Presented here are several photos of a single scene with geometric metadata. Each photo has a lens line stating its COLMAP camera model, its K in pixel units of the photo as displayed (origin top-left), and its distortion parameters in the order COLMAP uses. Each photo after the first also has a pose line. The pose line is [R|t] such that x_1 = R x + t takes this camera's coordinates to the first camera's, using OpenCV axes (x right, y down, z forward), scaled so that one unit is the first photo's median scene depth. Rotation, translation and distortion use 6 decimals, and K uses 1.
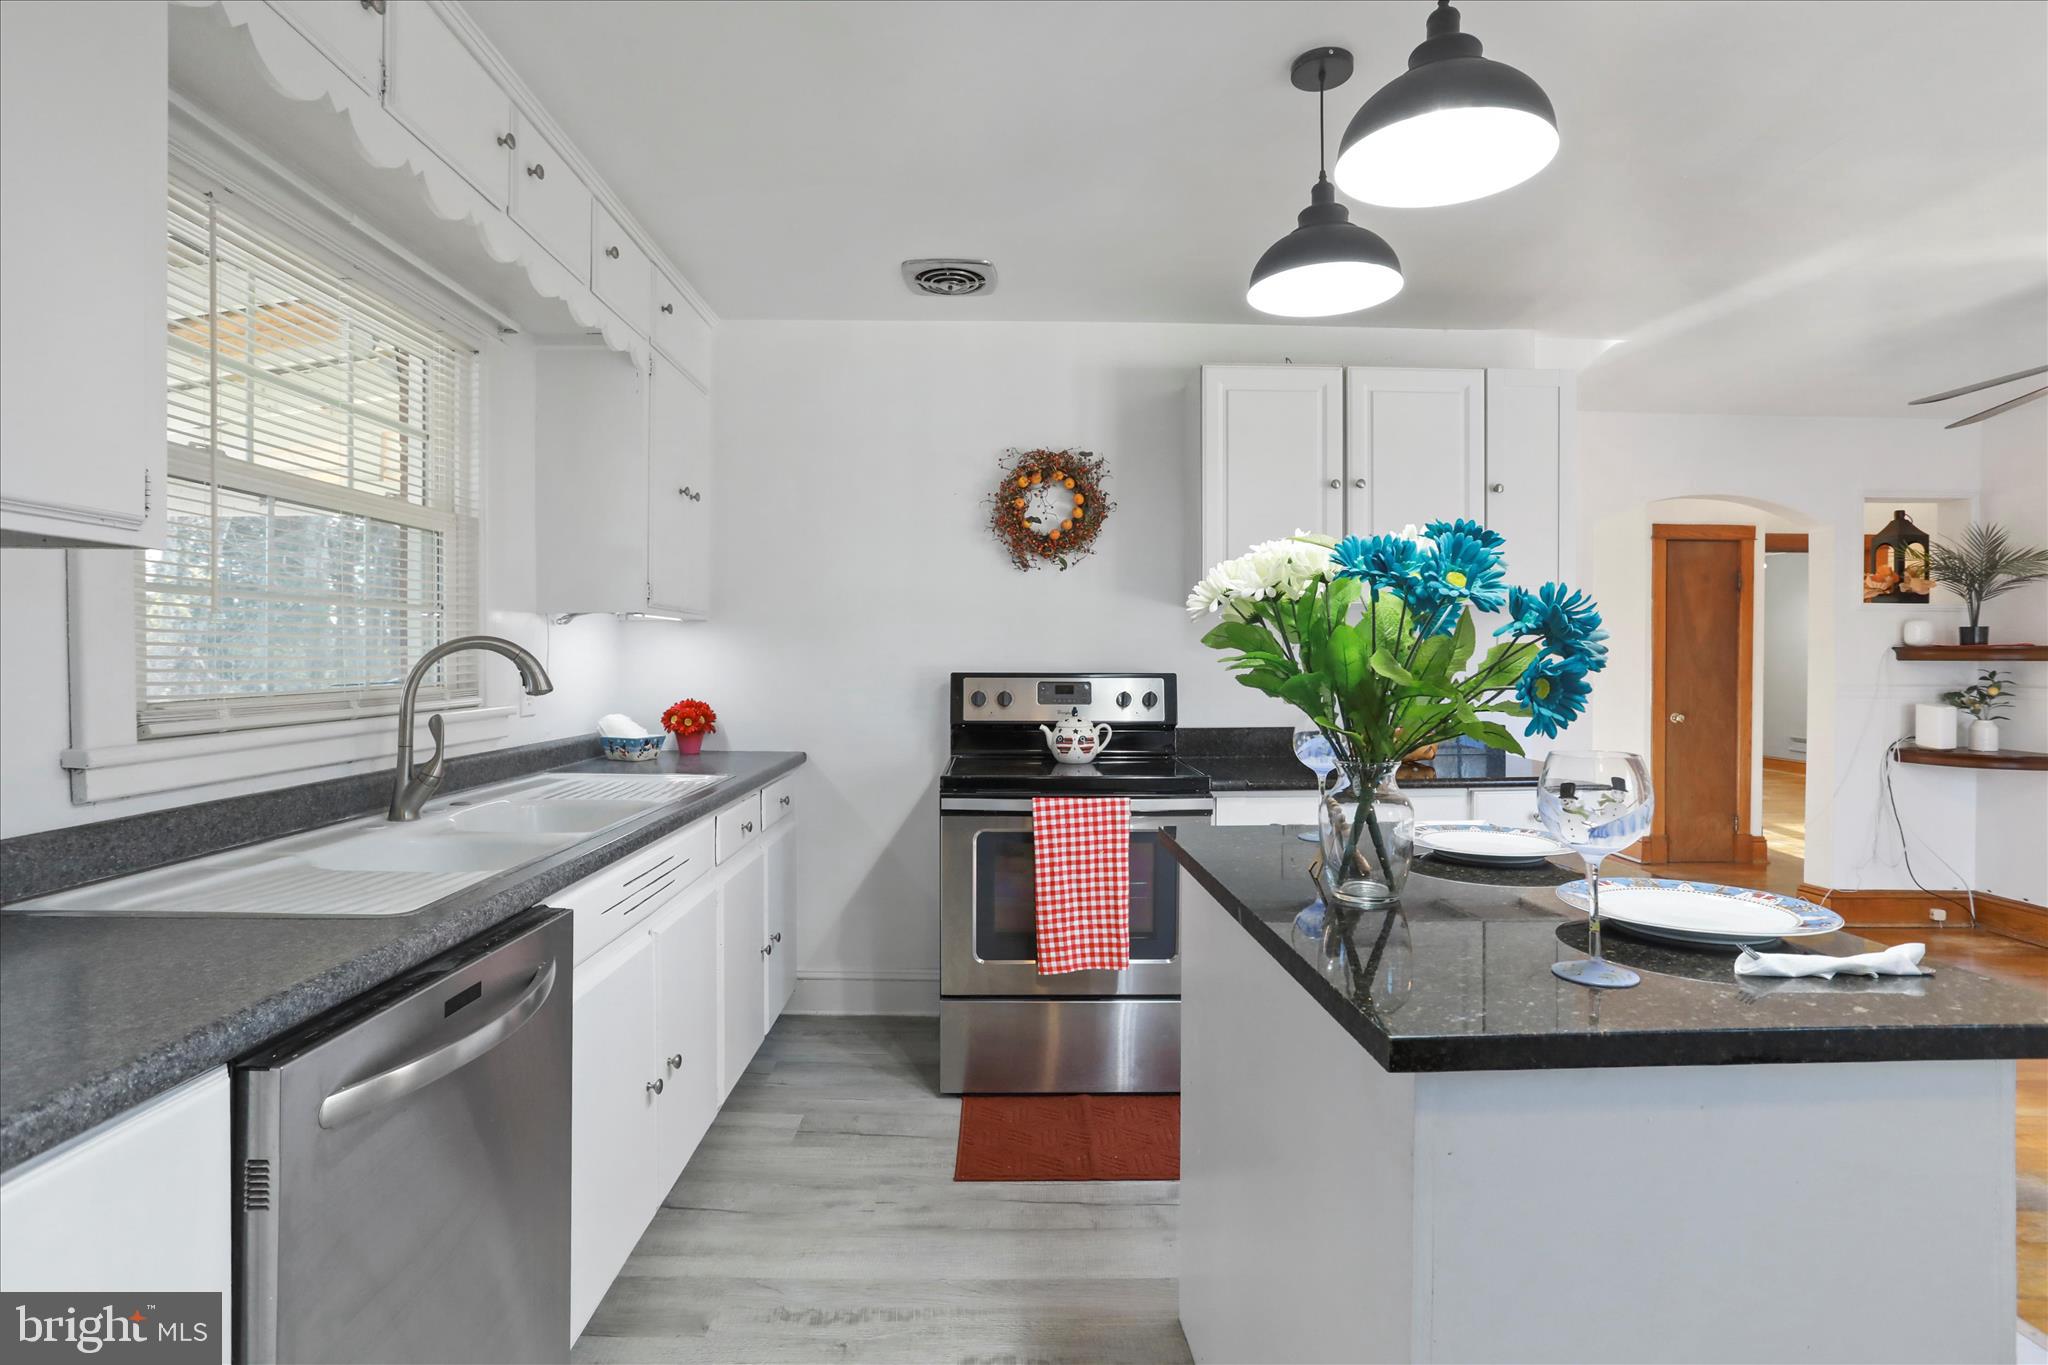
lens RADIAL K [[987.1, 0, 1024.7], [0, 987.1, 672.3], [0, 0, 1]] dist [-0.016792, 0.001225]
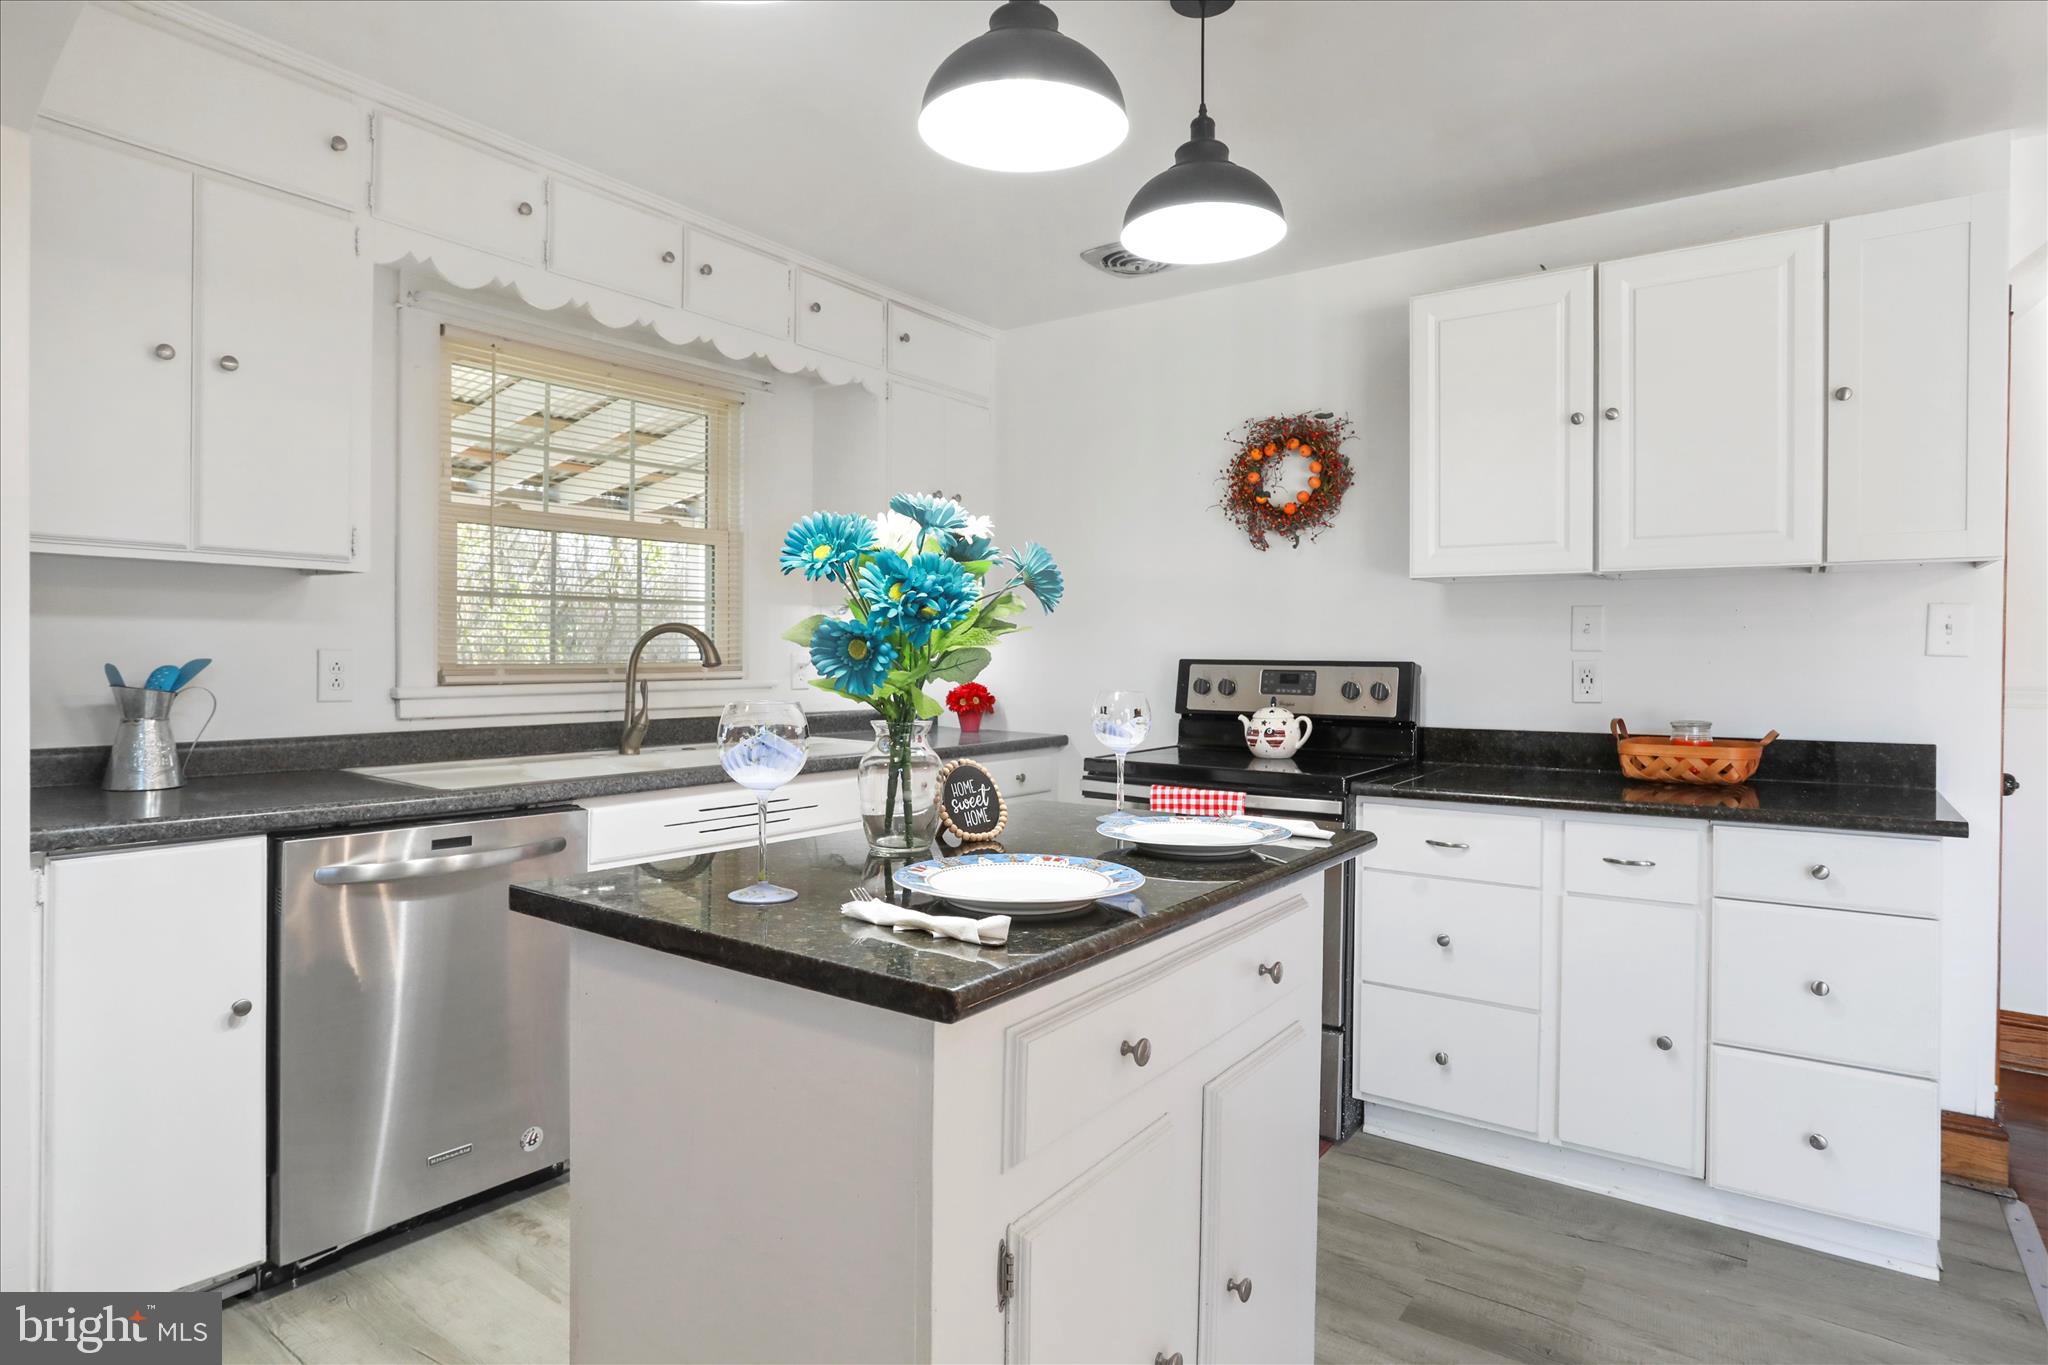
lens RADIAL K [[1095.2, 0, 1023.1], [0, 1095.2, 671.9], [0, 0, 1]] dist [-0.013425, 0.001206]
pose [[0.796292, 0.013031, -0.604772, 0.479027], [-0.014121, 0.999896, 0.002951, 0.012312], [0.604747, 0.006190, 0.796393, 0.051559]]
